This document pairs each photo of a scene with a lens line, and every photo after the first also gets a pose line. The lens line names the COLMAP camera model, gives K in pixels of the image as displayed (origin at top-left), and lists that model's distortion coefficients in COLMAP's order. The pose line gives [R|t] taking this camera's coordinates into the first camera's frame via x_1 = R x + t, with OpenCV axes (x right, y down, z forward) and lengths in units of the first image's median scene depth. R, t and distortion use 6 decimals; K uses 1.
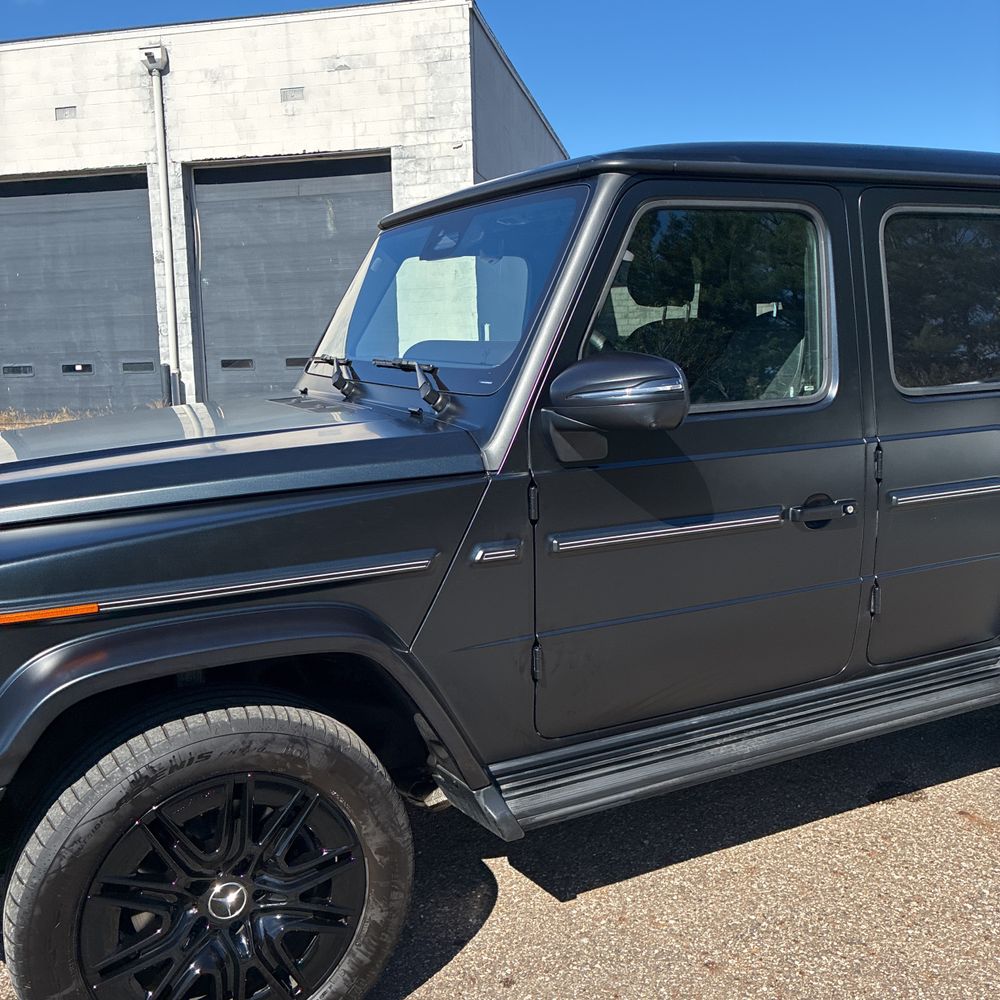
lens RADIAL K [[1015.0, 0, 490.5], [0, 1015.0, 503.5], [0, 0, 1]] dist [0.013037, 0.000230]
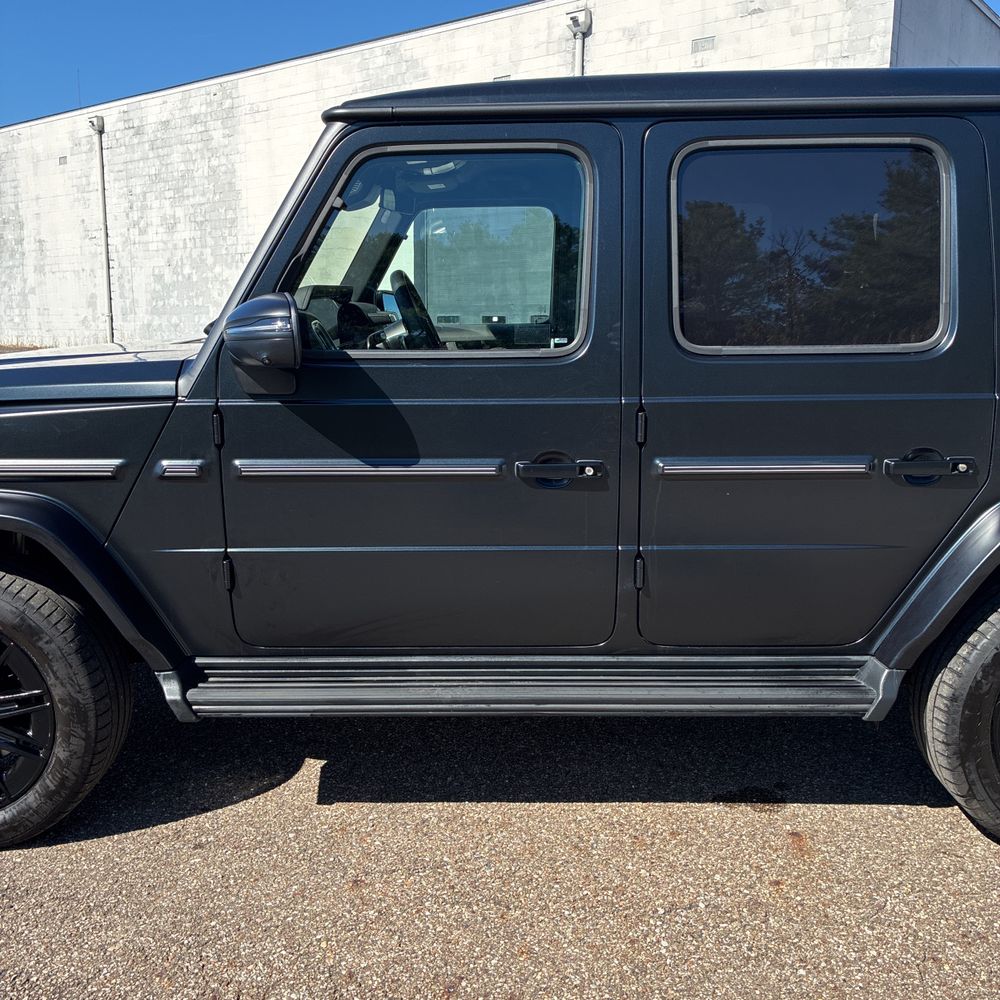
lens RADIAL K [[1021.3, 0, 494.3], [0, 1021.3, 507.7], [0, 0, 1]] dist [0.006343, 0.028509]
pose [[0.889564, 0.112005, -0.442867, 0.113534], [-0.093580, 0.993596, 0.063320, -0.001841], [0.447123, -0.014884, 0.894349, 0.018212]]
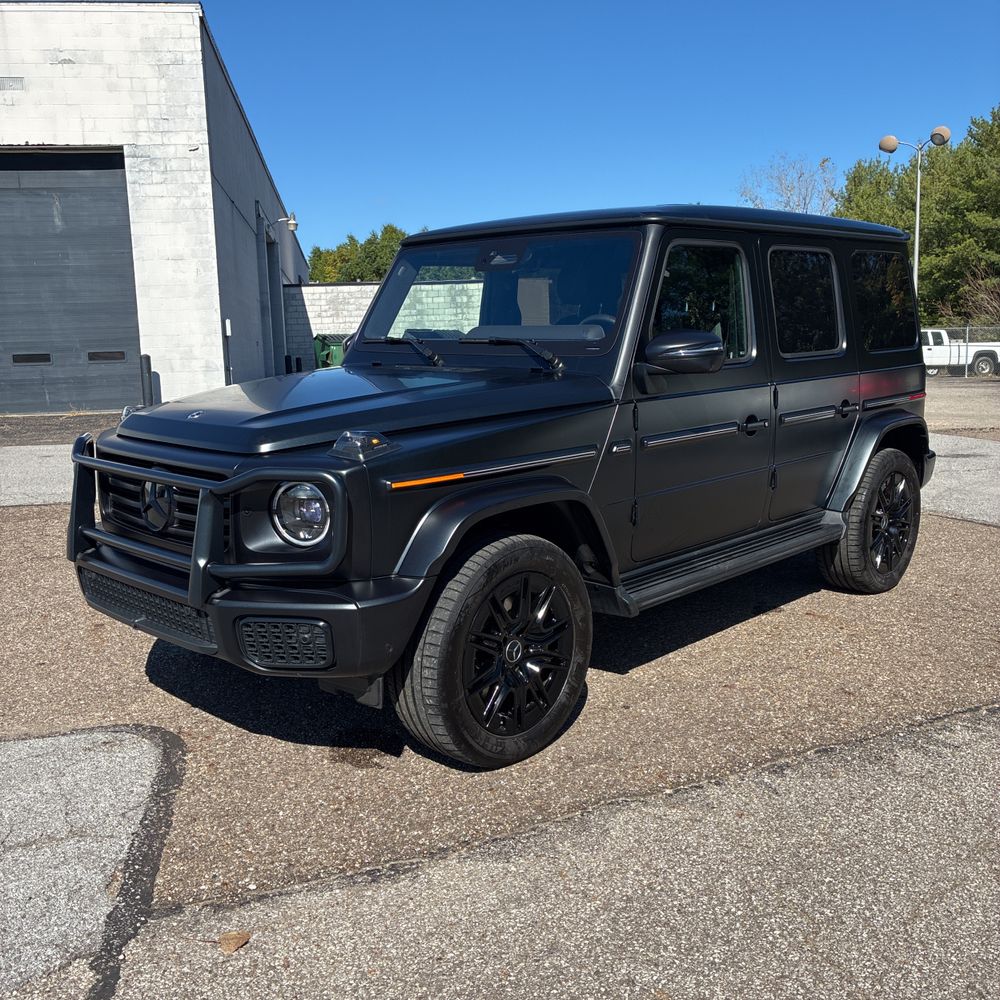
lens RADIAL K [[1018.9, 0, 488.6], [0, 1018.9, 499.4], [0, 0, 1]] dist [0.020820, 0.005491]
pose [[0.943317, -0.052690, 0.327683, -0.105671], [0.054229, 0.998519, 0.004447, 0.016052], [-0.327432, 0.013575, 0.944777, -0.074664]]
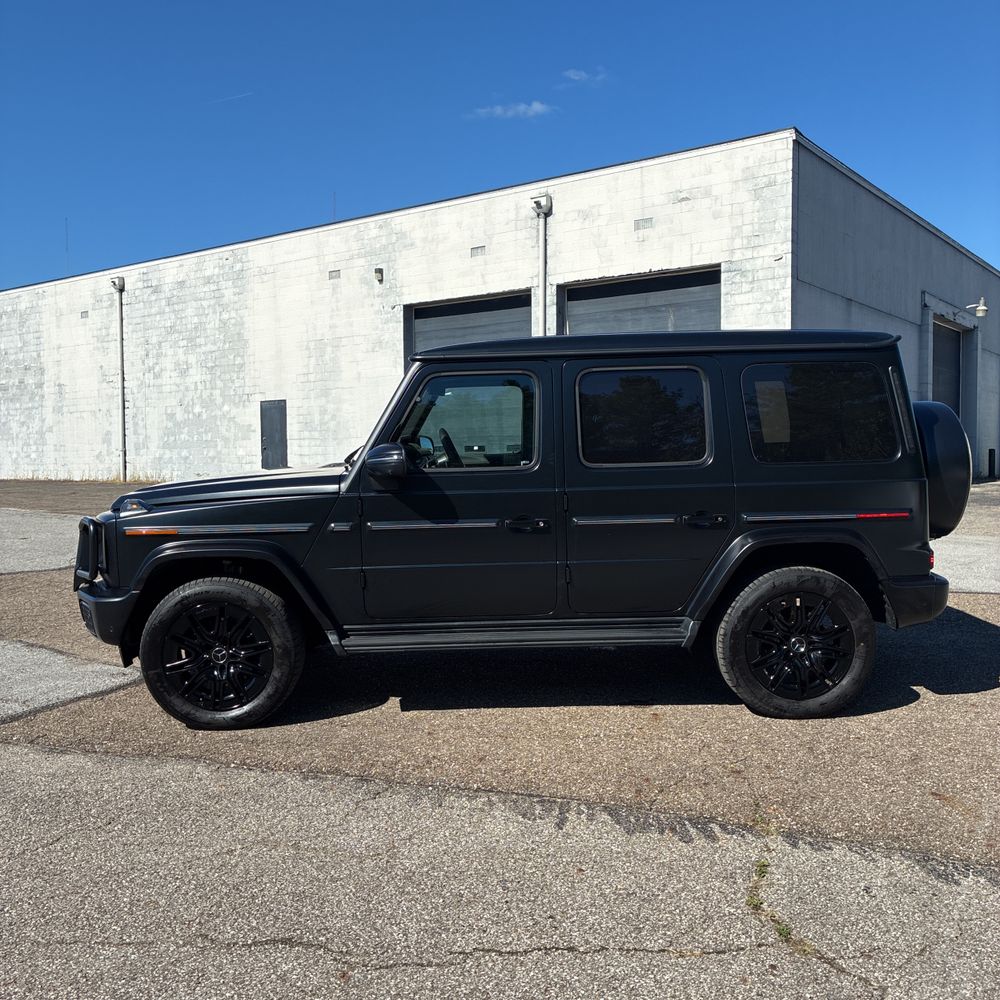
lens RADIAL K [[1025.2, 0, 495.5], [0, 1025.2, 502.6], [0, 0, 1]] dist [0.016093, -0.002100]
pose [[0.901178, 0.039102, -0.431682, 0.181557], [-0.074886, 0.994992, -0.066204, 0.016424], [0.426932, 0.091989, 0.899593, -0.130177]]
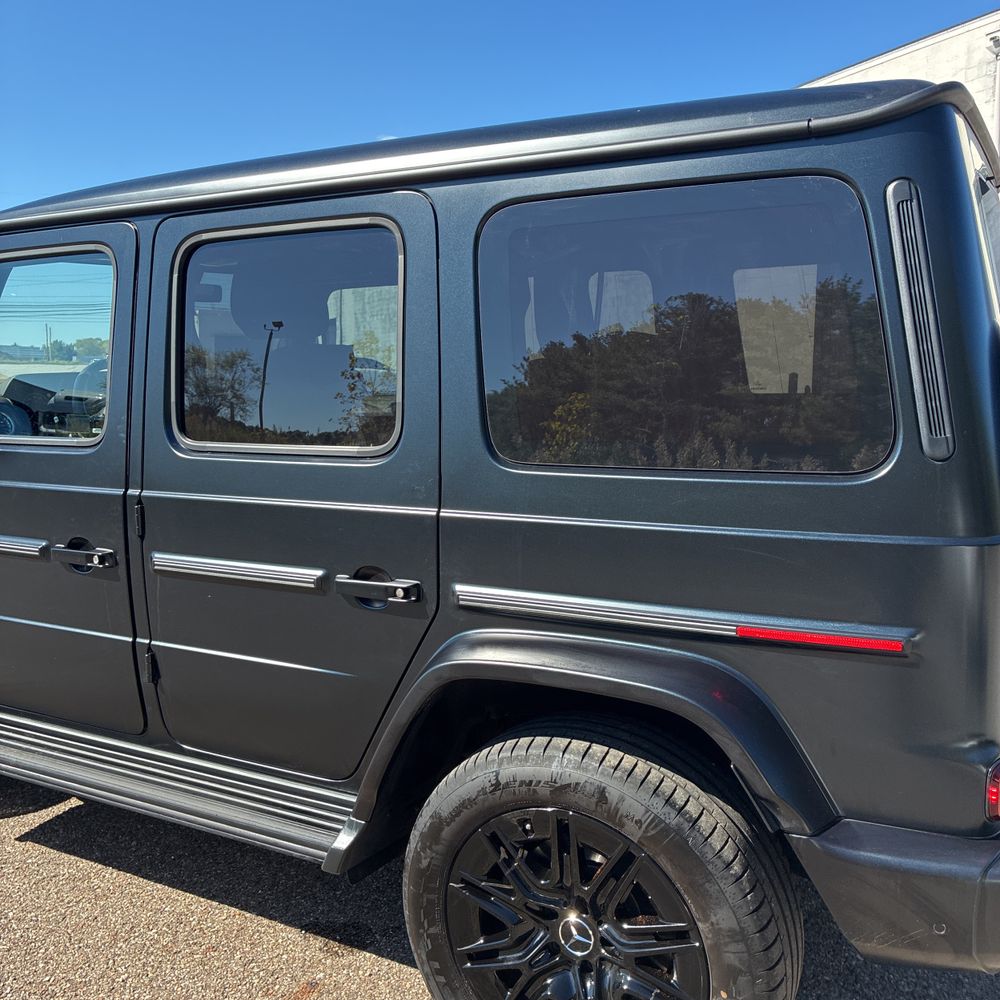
lens RADIAL K [[1018.9, 0, 488.6], [0, 1018.9, 499.4], [0, 0, 1]] dist [0.020820, 0.005491]
pose [[0.568918, 0.134210, -0.811369, 0.217072], [-0.138711, 0.988119, 0.066185, -0.026618], [0.810612, 0.074892, 0.580775, 0.118960]]
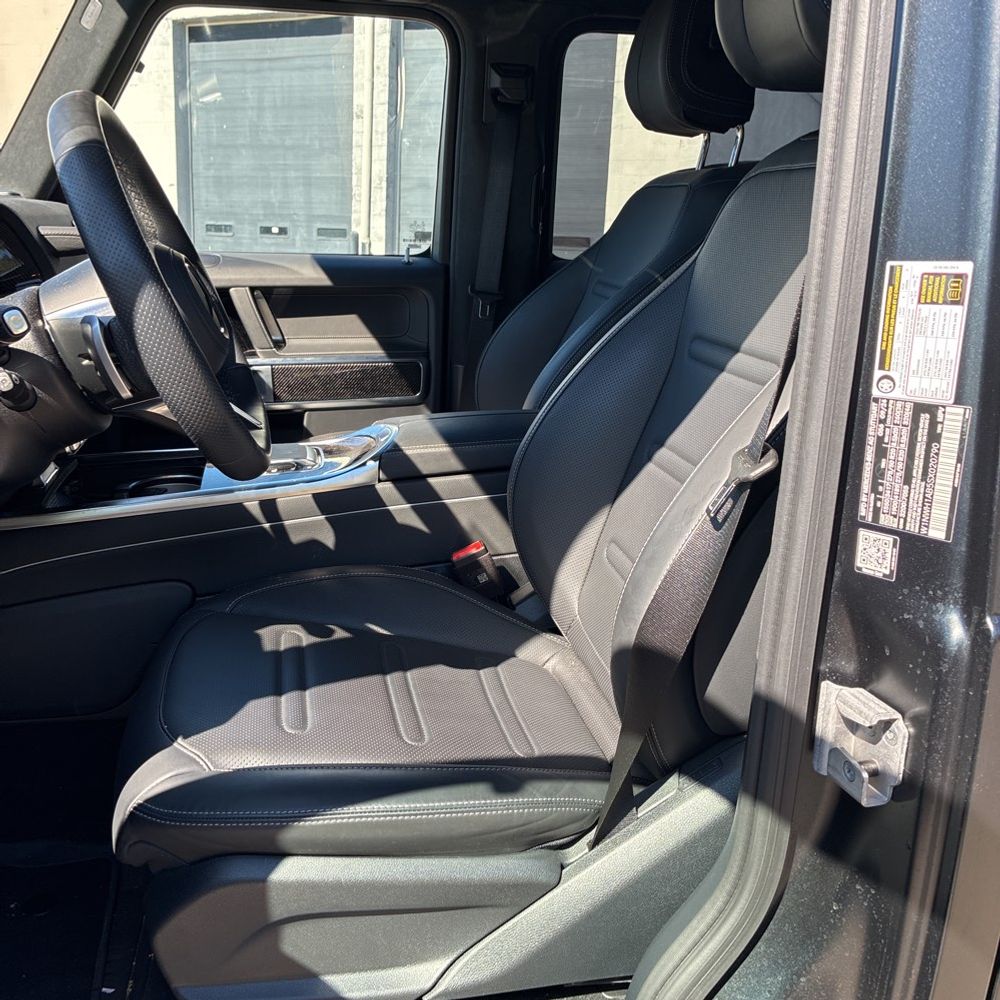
lens RADIAL K [[1020.4, 0, 474.9], [0, 1020.4, 498.5], [0, 0, 1]] dist [0.005218, 0.009343]
pose [[0.959173, 0.131339, -0.250473, 0.051418], [-0.105043, 0.987718, 0.115666, -0.017319], [0.262588, -0.084634, 0.961189, 0.122578]]
